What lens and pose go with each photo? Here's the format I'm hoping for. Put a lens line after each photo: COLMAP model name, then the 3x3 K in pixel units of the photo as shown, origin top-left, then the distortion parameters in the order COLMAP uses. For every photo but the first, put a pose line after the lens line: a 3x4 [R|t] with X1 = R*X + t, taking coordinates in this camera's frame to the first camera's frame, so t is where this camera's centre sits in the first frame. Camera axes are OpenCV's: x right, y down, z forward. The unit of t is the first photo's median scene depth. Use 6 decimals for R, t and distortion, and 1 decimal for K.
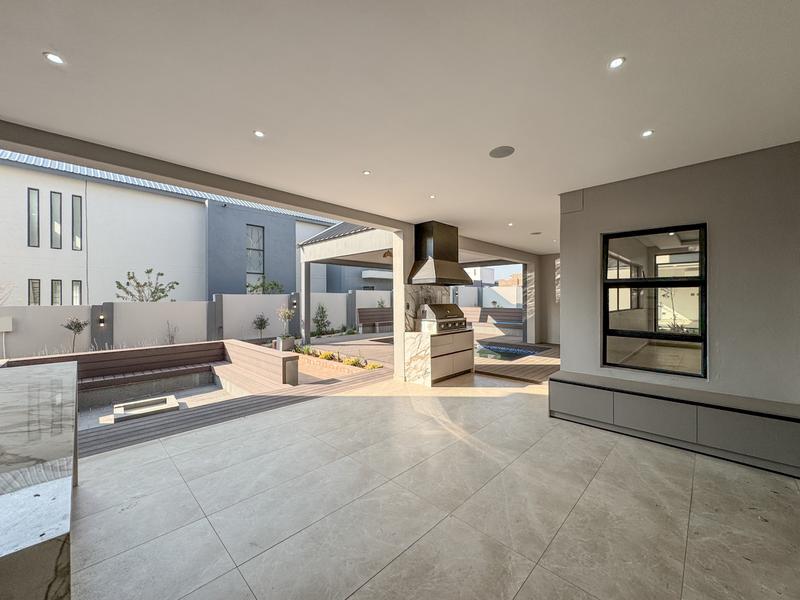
lens RADIAL K [[317.0, 0, 398.9], [0, 317.0, 300.3], [0, 0, 1]] dist [0.001358, -0.001332]
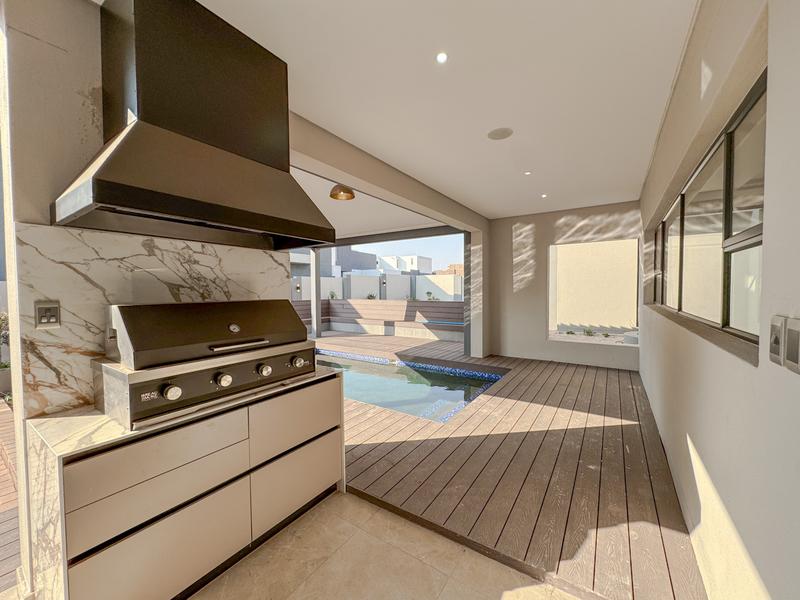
lens RADIAL K [[317.0, 0, 400.3], [0, 317.0, 300.6], [0, 0, 1]] dist [0.001358, -0.001332]
pose [[0.982199, -0.010540, 0.187546, 0.131519], [0.005102, 0.999553, 0.029454, 0.001882], [-0.187773, -0.027973, 0.981814, 0.361949]]
